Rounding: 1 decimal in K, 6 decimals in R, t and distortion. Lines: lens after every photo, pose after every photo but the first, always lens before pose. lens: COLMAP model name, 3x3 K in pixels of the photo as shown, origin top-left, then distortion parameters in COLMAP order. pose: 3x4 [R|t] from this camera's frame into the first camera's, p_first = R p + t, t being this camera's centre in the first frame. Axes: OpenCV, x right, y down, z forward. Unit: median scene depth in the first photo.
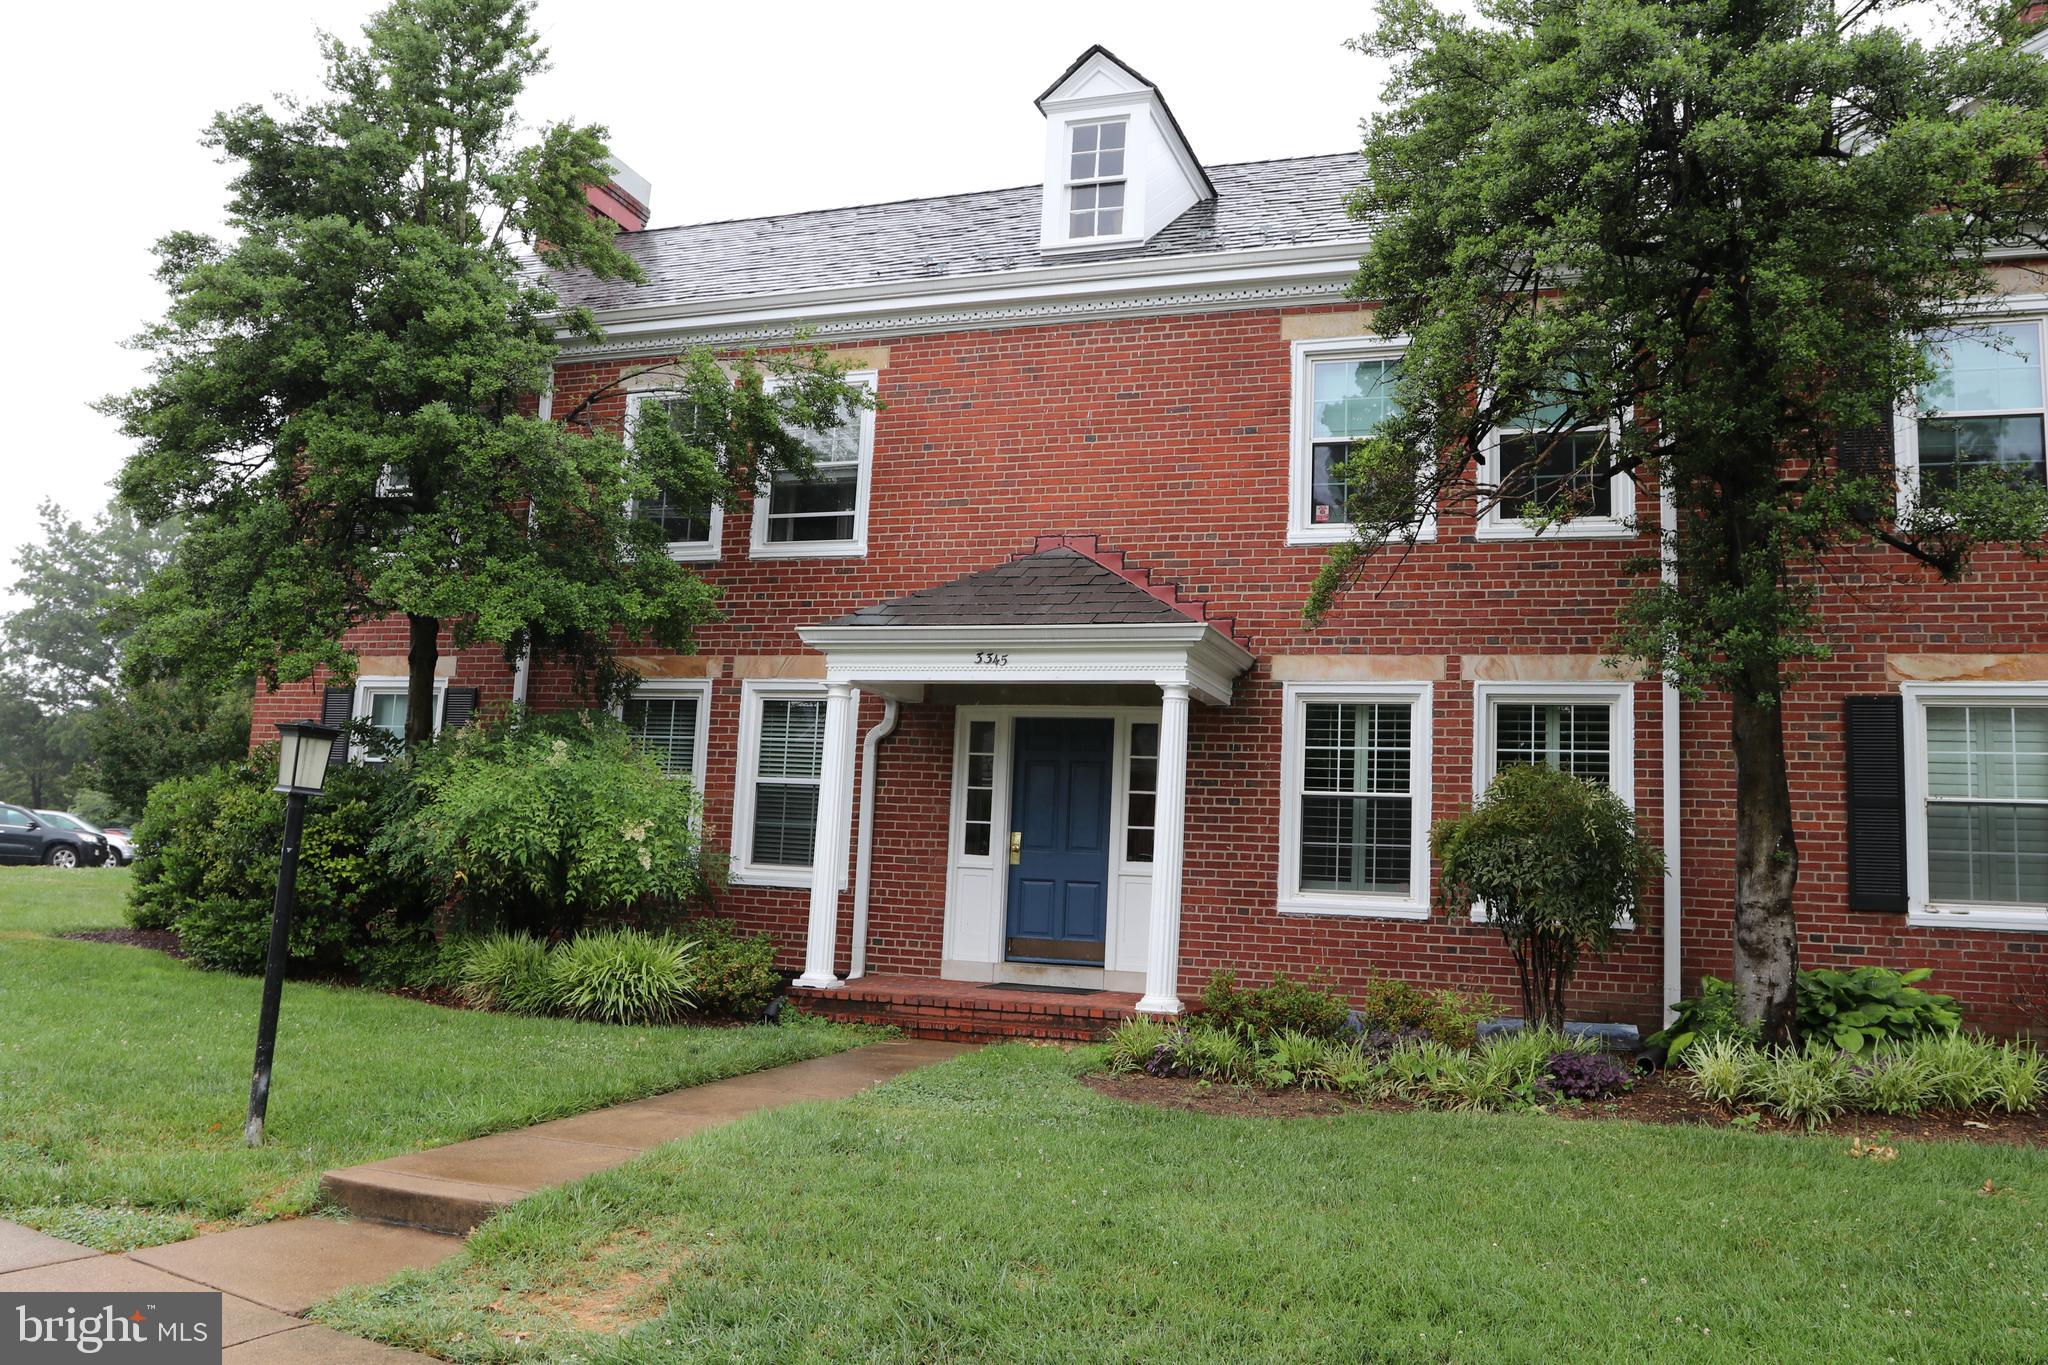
lens RADIAL K [[1589.7, 0, 1024.0], [0, 1589.7, 682.5], [0, 0, 1]] dist [-0.097525, 0.072995]
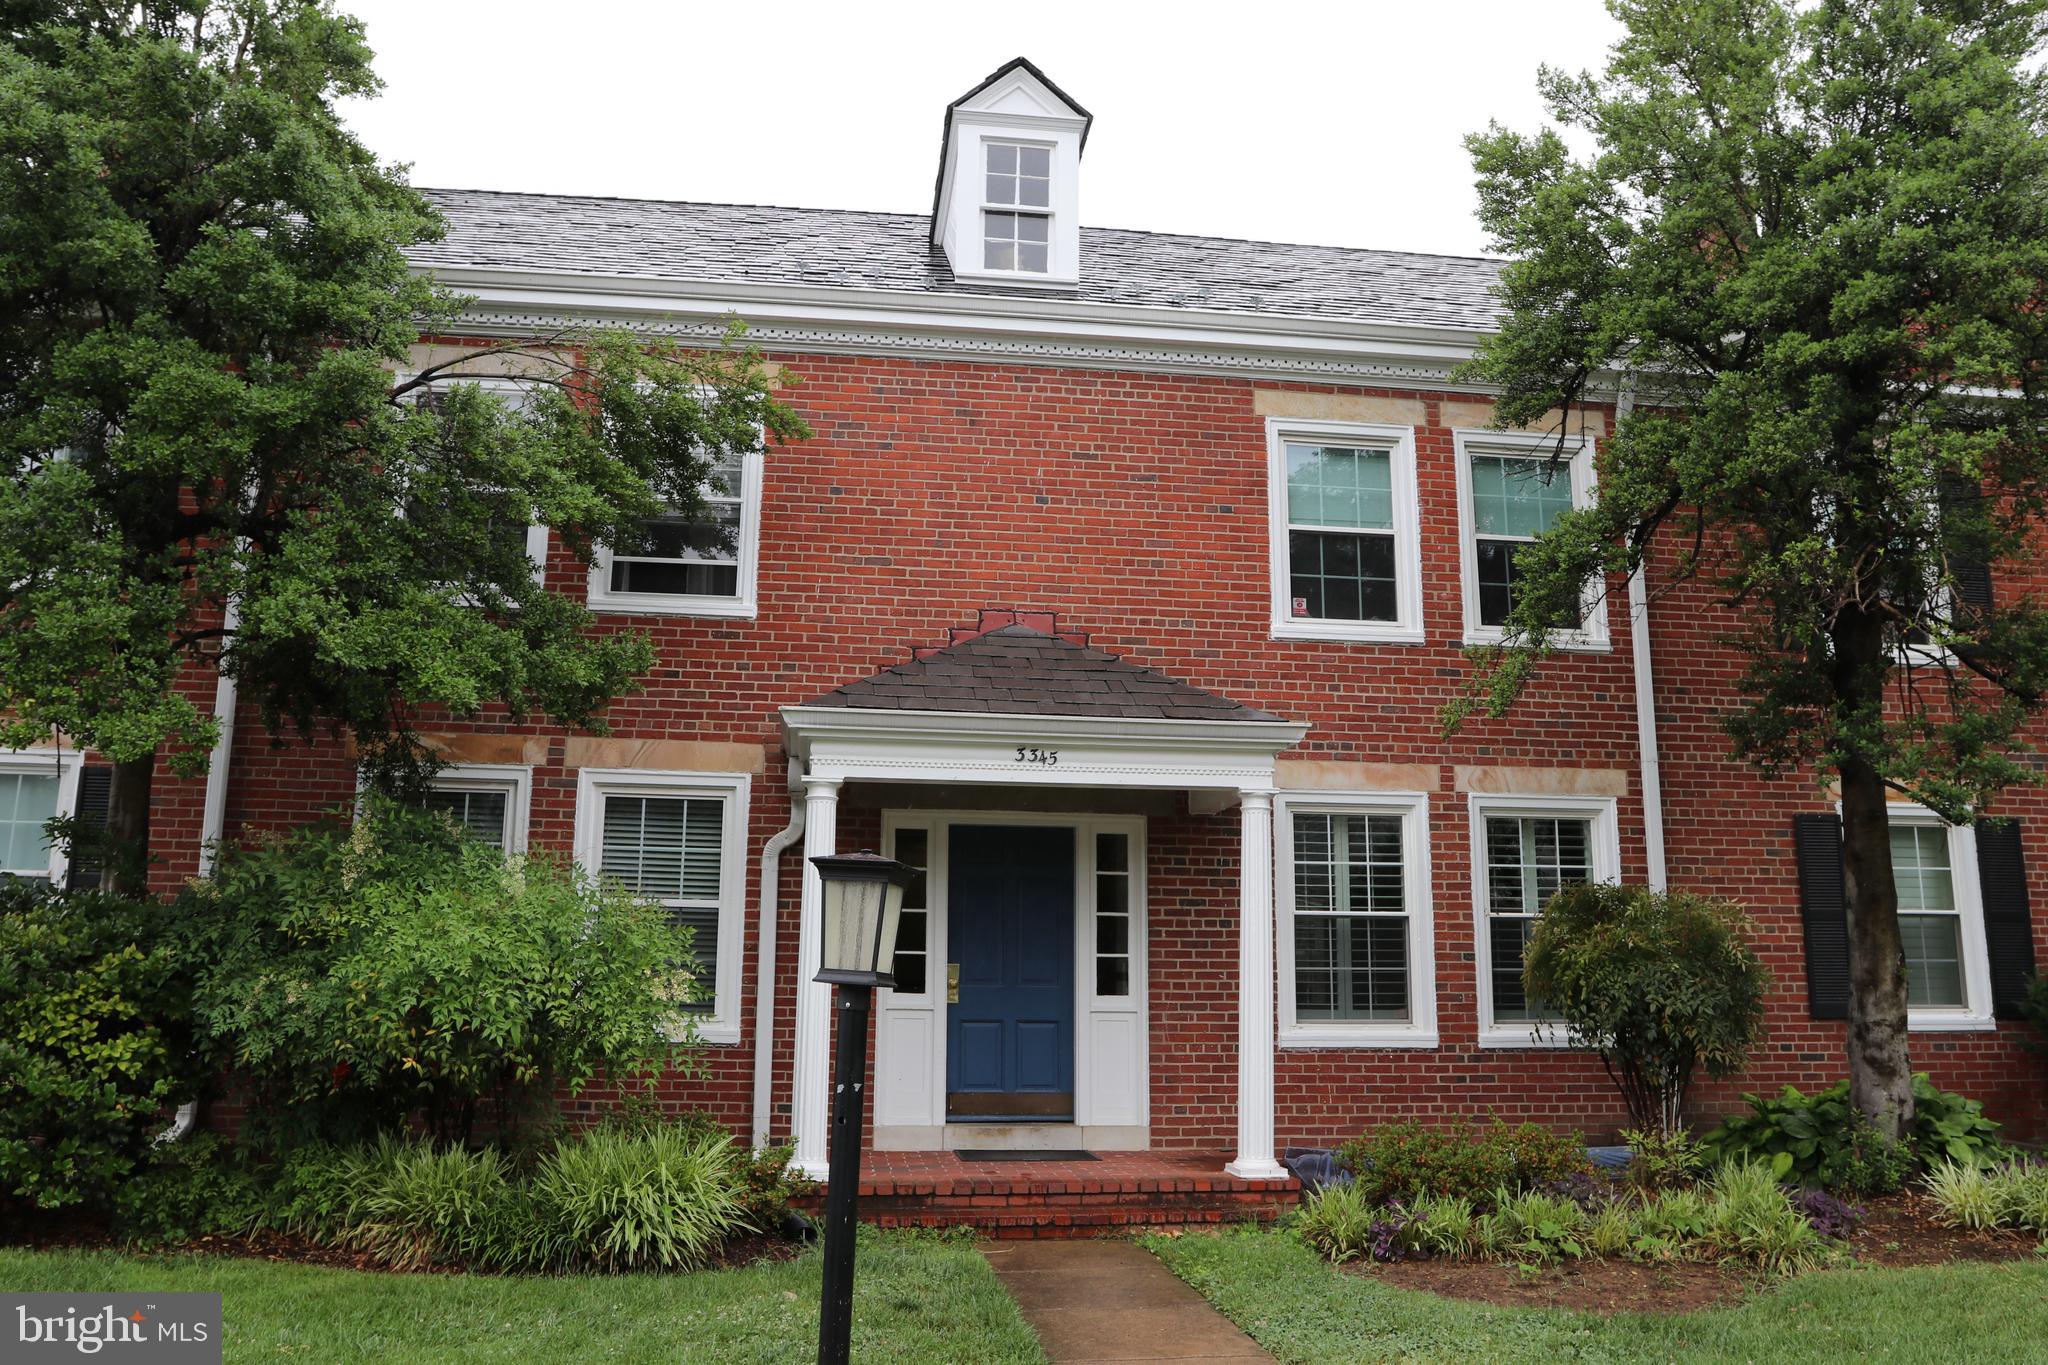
lens RADIAL K [[1589.7, 0, 1024.0], [0, 1589.7, 682.5], [0, 0, 1]] dist [-0.097525, 0.072995]
pose [[0.892916, 0.050004, 0.447438, -0.368997], [-0.024741, 0.997761, -0.062134, -0.001511], [-0.449543, 0.044410, 0.892154, 0.255286]]
